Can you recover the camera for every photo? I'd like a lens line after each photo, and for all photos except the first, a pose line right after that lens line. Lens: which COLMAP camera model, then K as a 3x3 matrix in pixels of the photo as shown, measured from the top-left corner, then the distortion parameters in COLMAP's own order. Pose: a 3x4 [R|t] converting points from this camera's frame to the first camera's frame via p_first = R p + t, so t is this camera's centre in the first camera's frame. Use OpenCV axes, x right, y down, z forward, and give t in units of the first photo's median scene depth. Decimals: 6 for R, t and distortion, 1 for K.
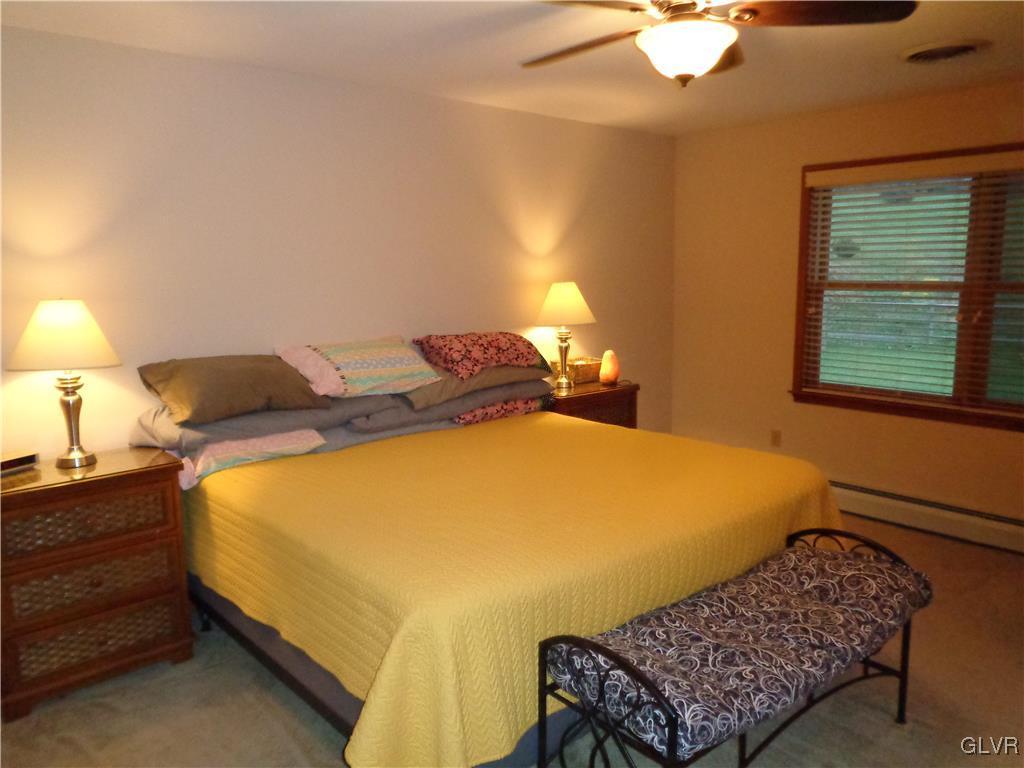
lens RADIAL K [[780.1, 0, 511.9], [0, 780.1, 376.9], [0, 0, 1]] dist [0.005333, 0.006057]
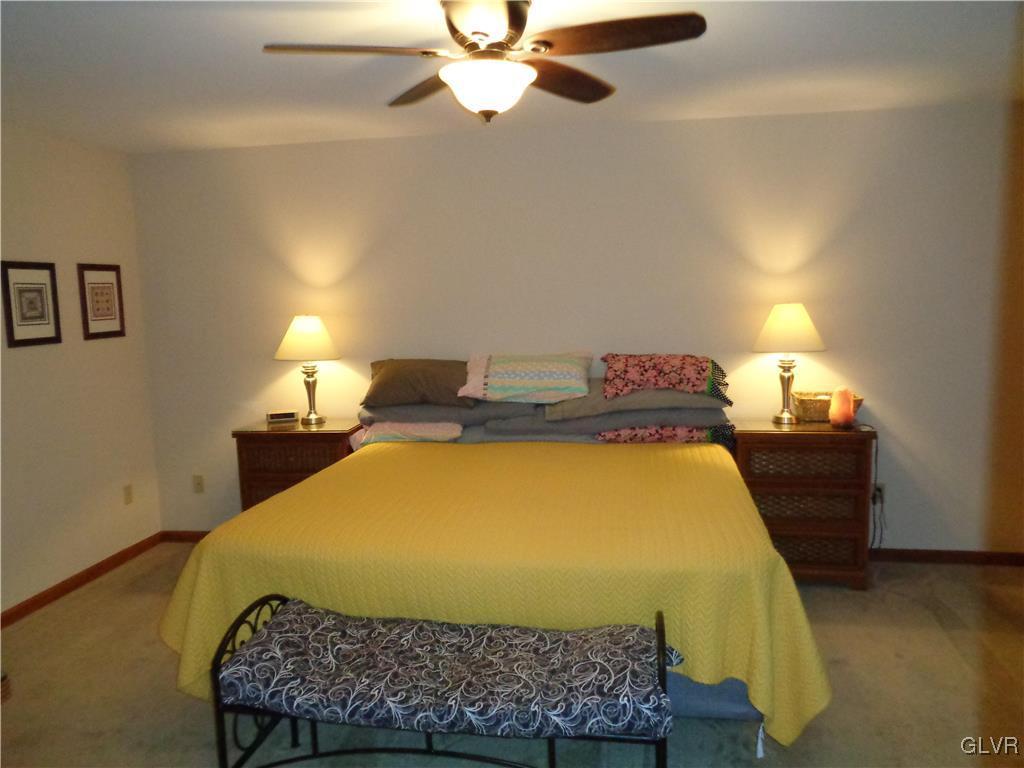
lens RADIAL K [[780.1, 0, 514.2], [0, 780.1, 389.2], [0, 0, 1]] dist [0.005333, 0.006057]
pose [[0.639025, 0.096510, -0.763107, 0.667712], [-0.089250, 0.994700, 0.051062, -0.051842], [0.763990, 0.035477, 0.644252, 0.251181]]
